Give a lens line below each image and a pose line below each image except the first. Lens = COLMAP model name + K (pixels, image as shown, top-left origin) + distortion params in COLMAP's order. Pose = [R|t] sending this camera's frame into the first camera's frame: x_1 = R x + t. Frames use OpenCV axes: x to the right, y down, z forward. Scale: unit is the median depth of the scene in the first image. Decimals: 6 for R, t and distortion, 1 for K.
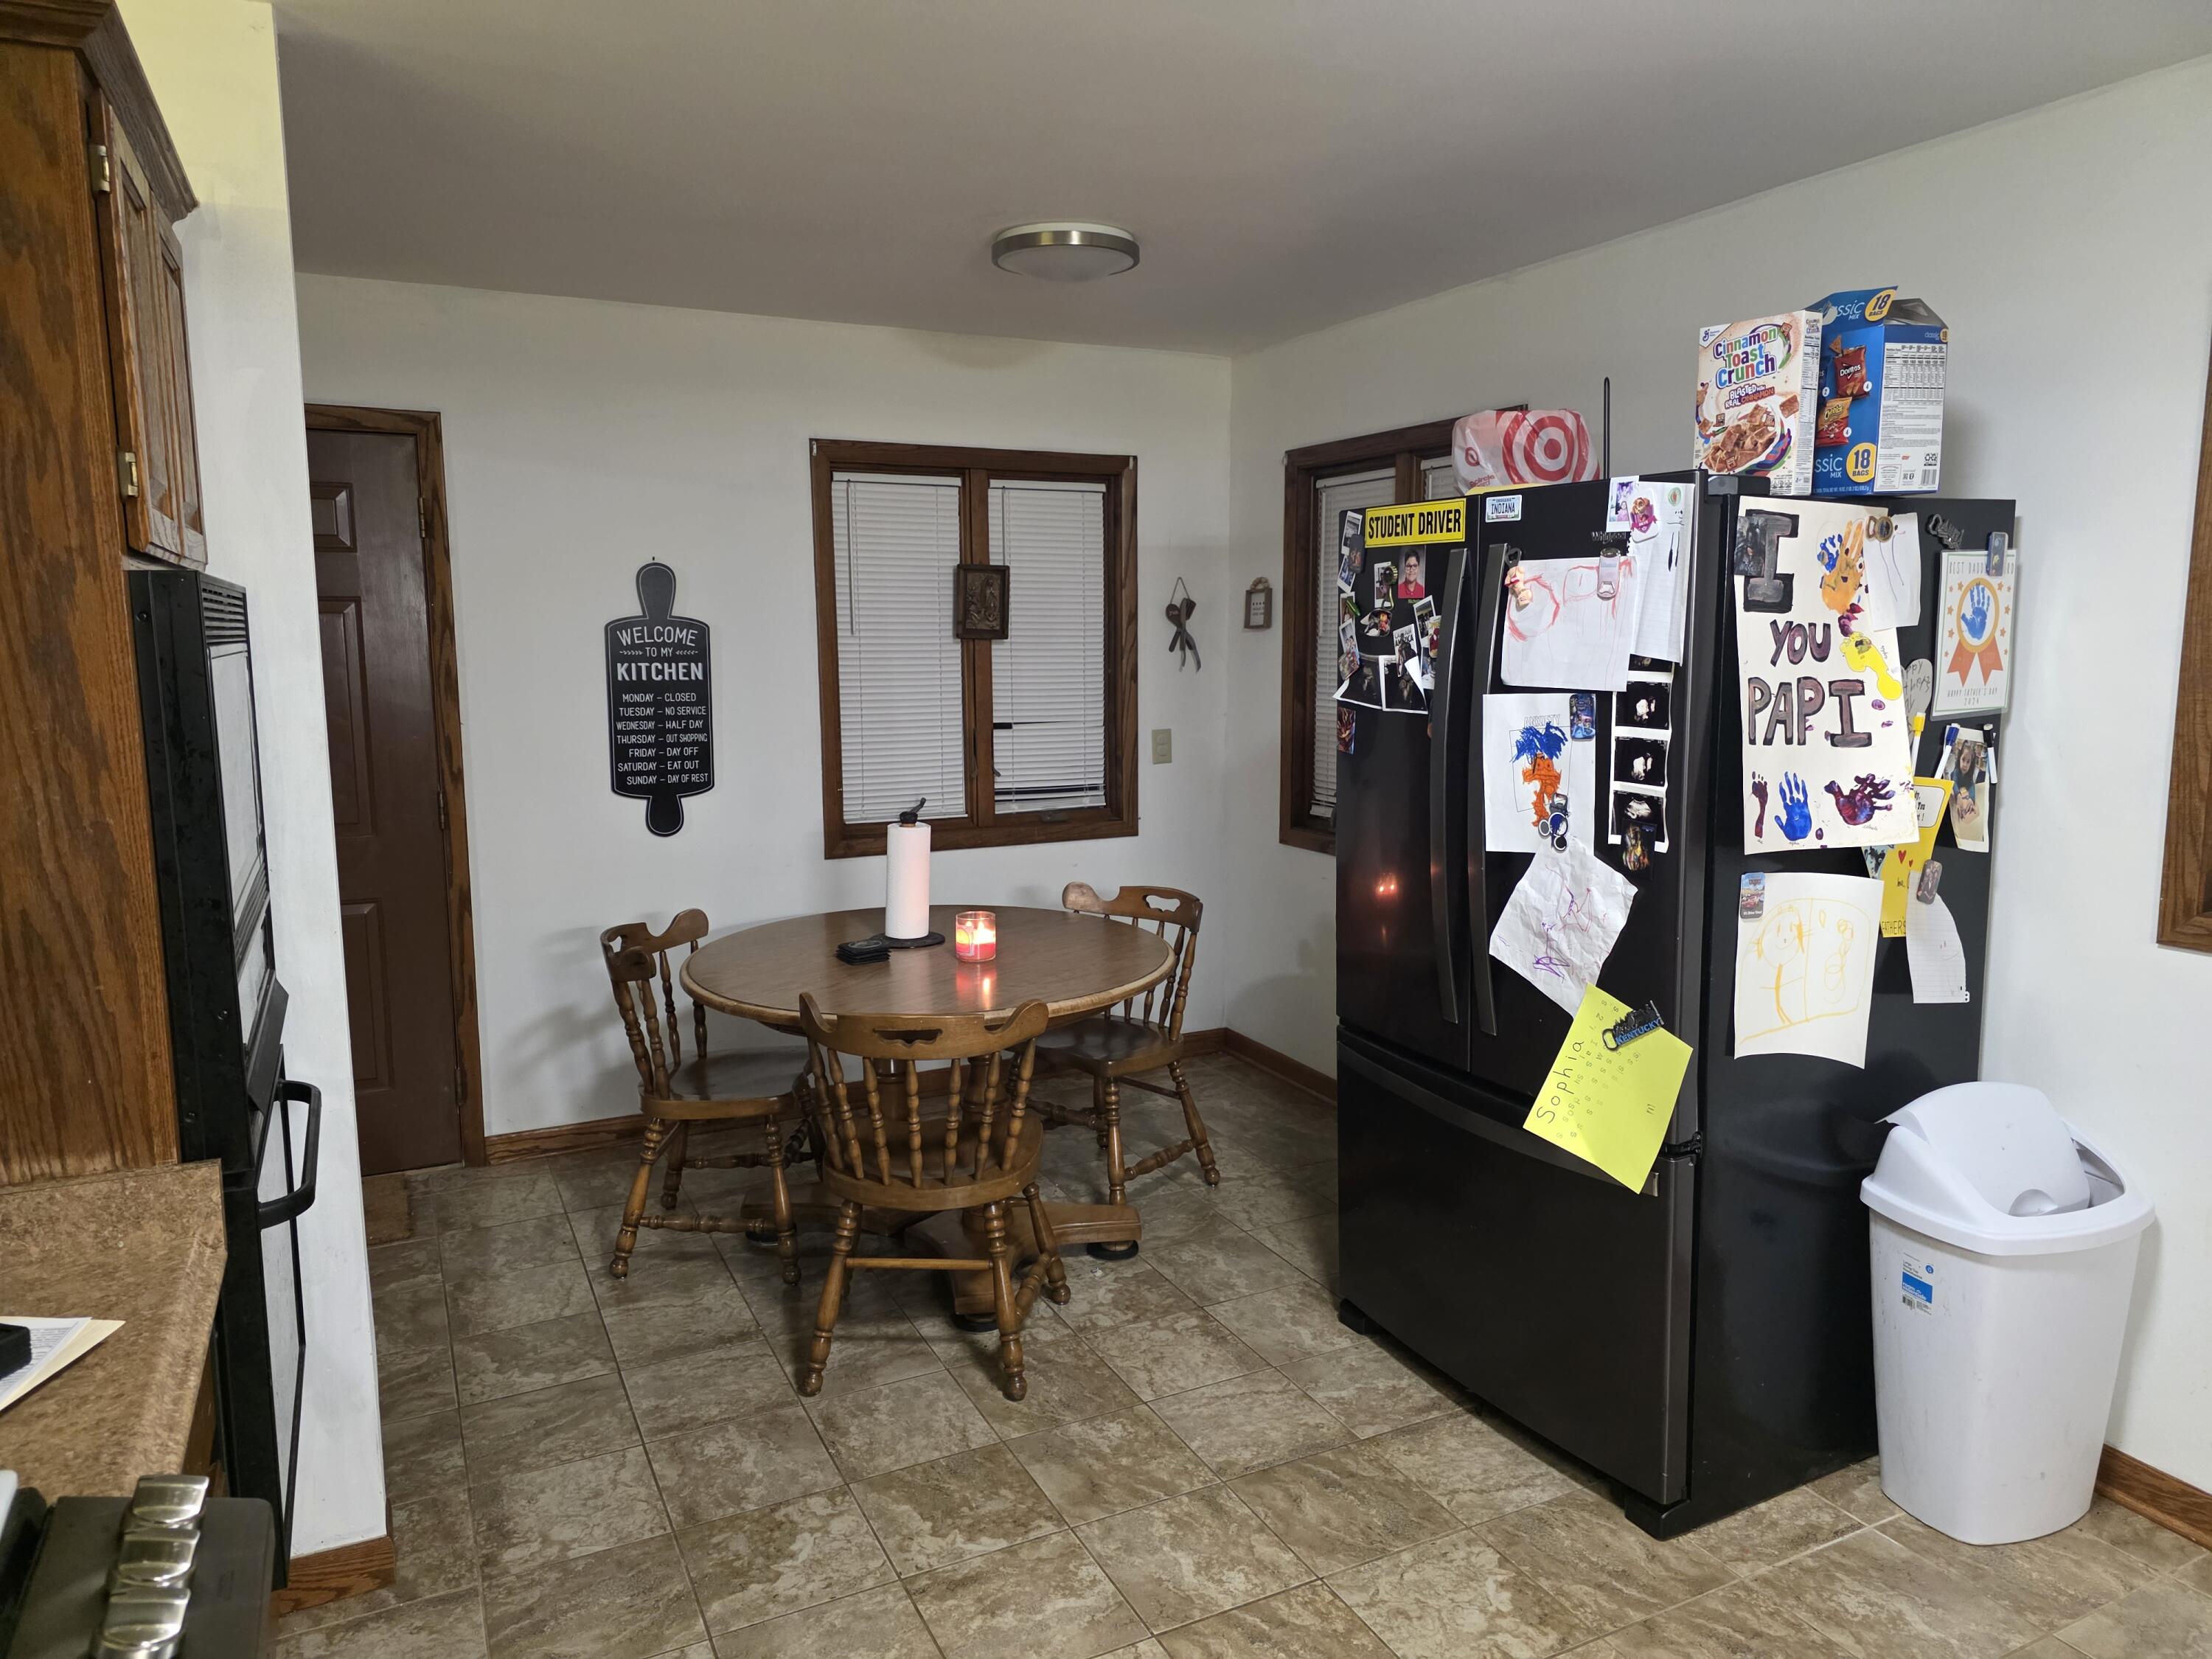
lens RADIAL K [[1486.2, 0, 1111.5], [0, 1486.2, 824.1], [0, 0, 1]] dist [0.009311, -0.019093]
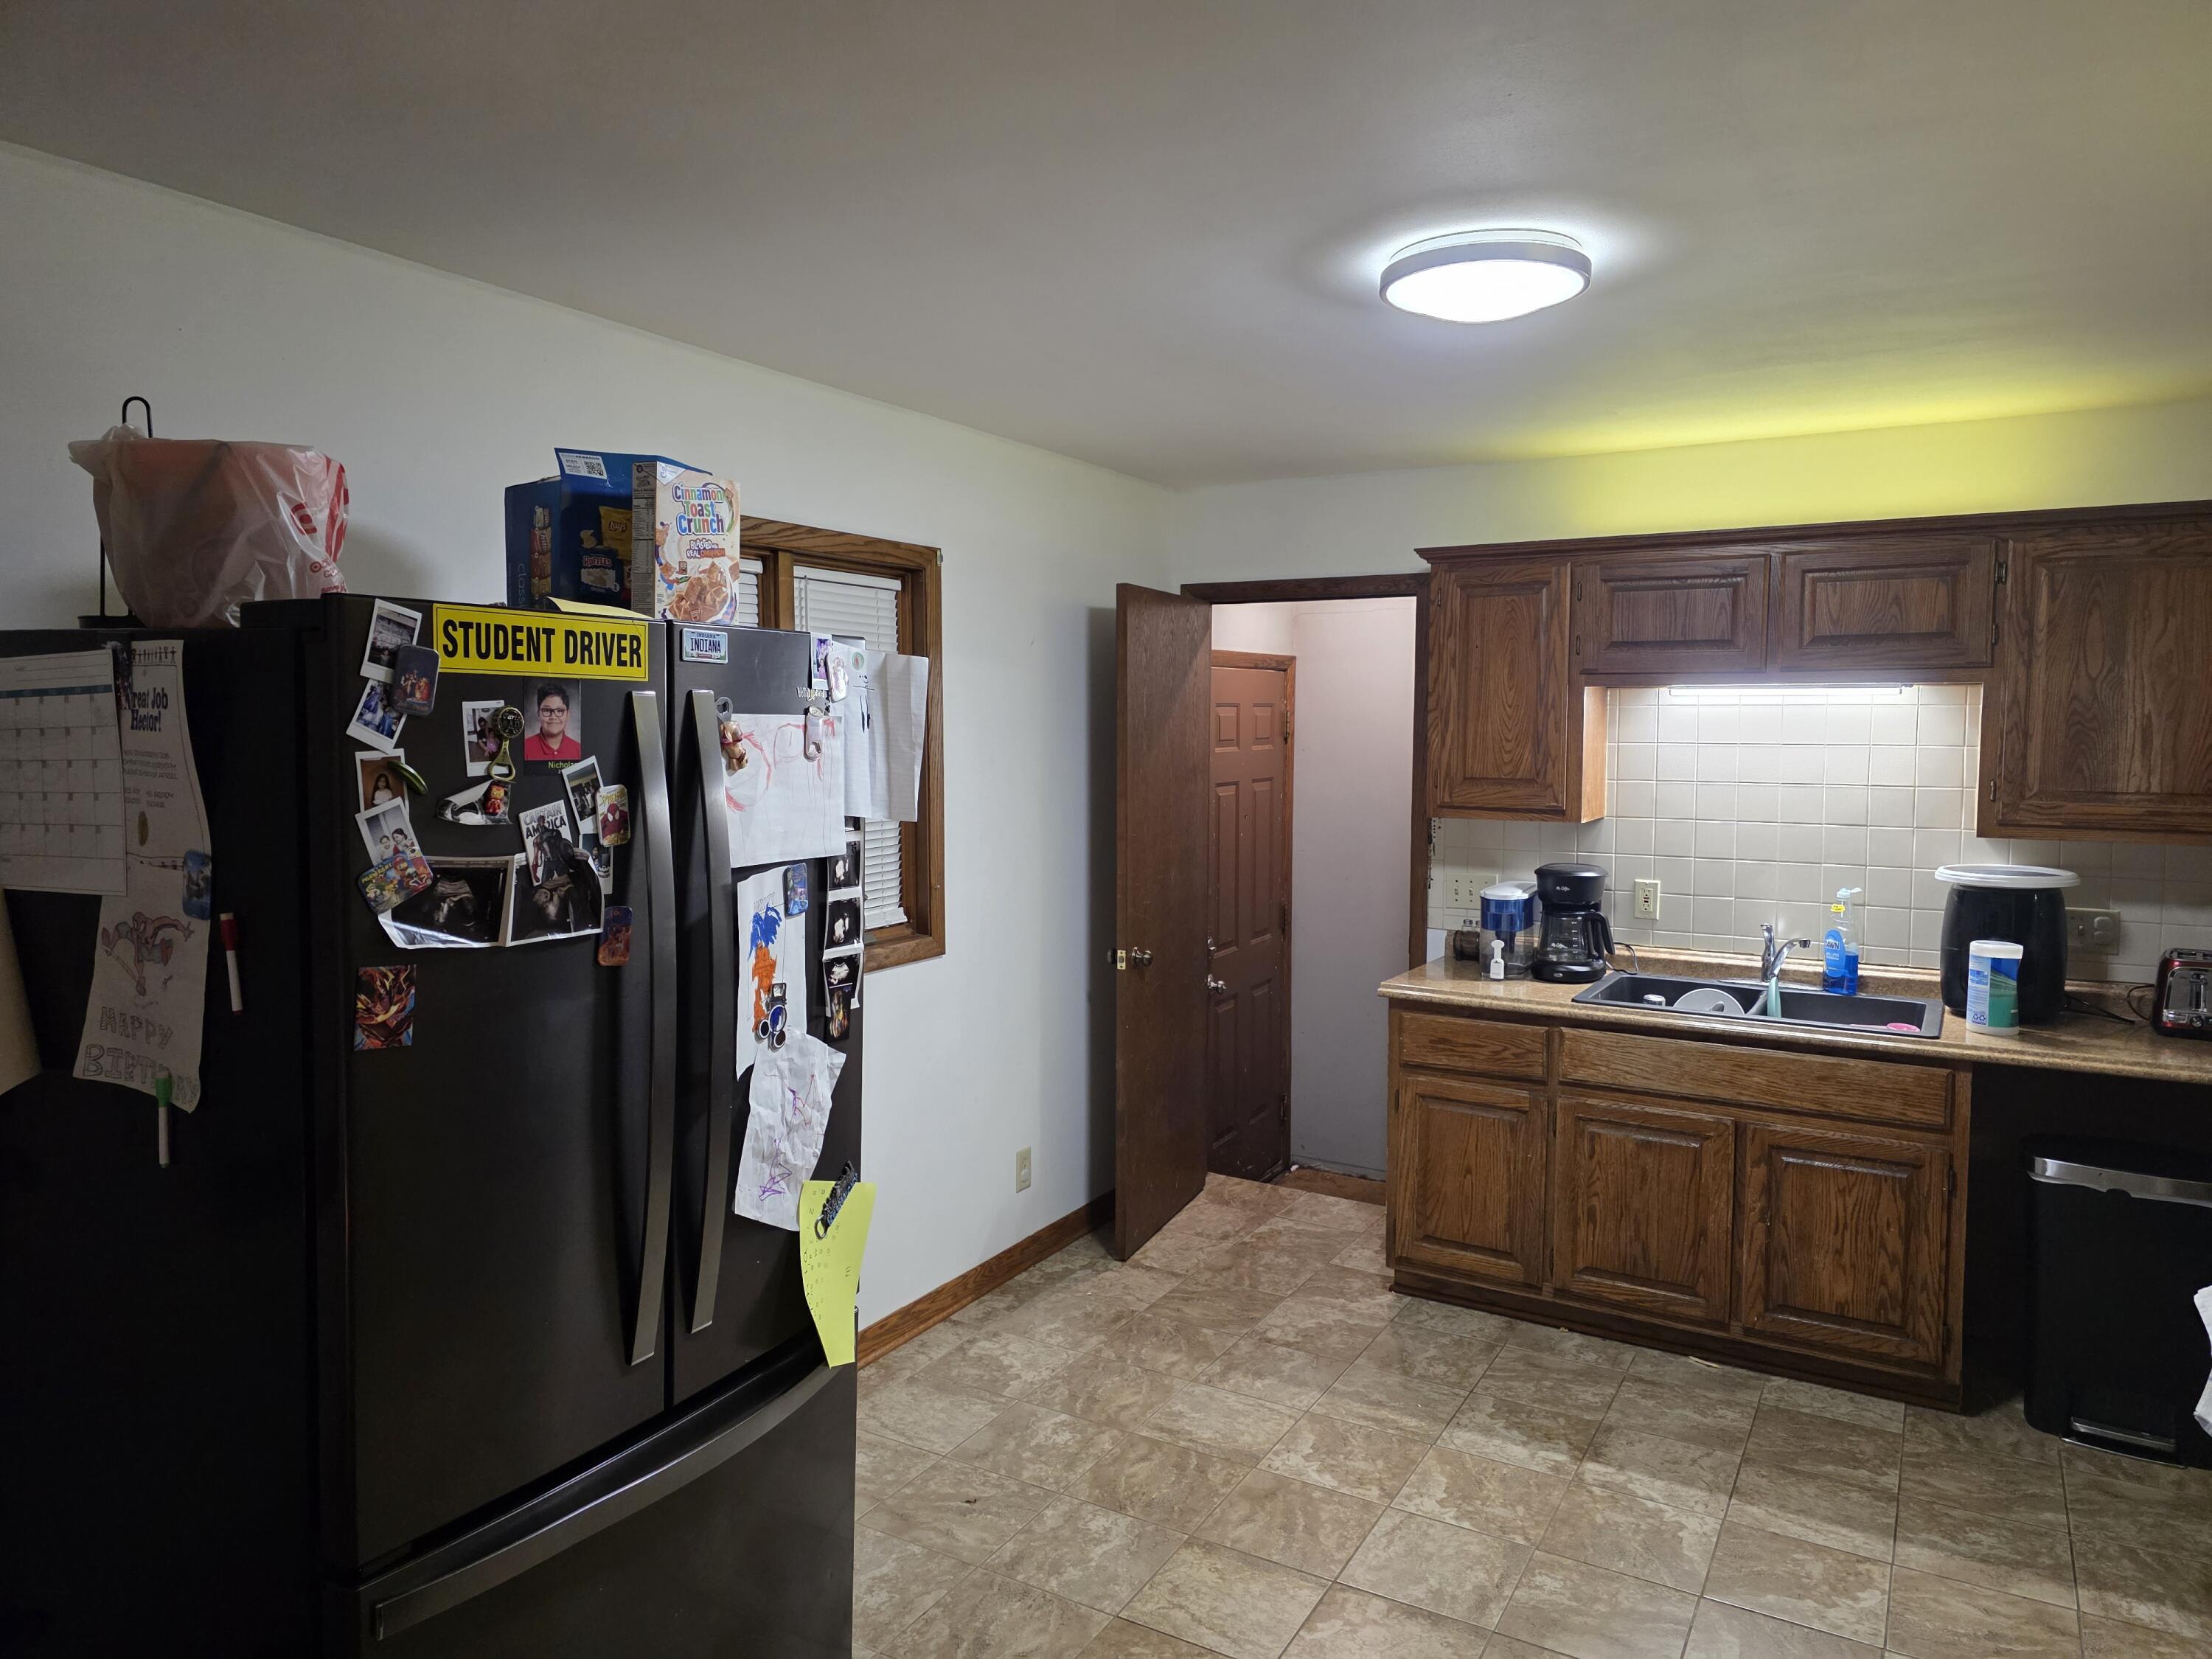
lens RADIAL K [[1486.2, 0, 1107.2], [0, 1486.2, 811.5], [0, 0, 1]] dist [0.009311, -0.019093]
pose [[-0.560151, -0.046040, 0.827110, -0.513430], [0.111833, 0.985111, 0.130572, -0.209225], [-0.820807, 0.165638, -0.546662, 1.295212]]
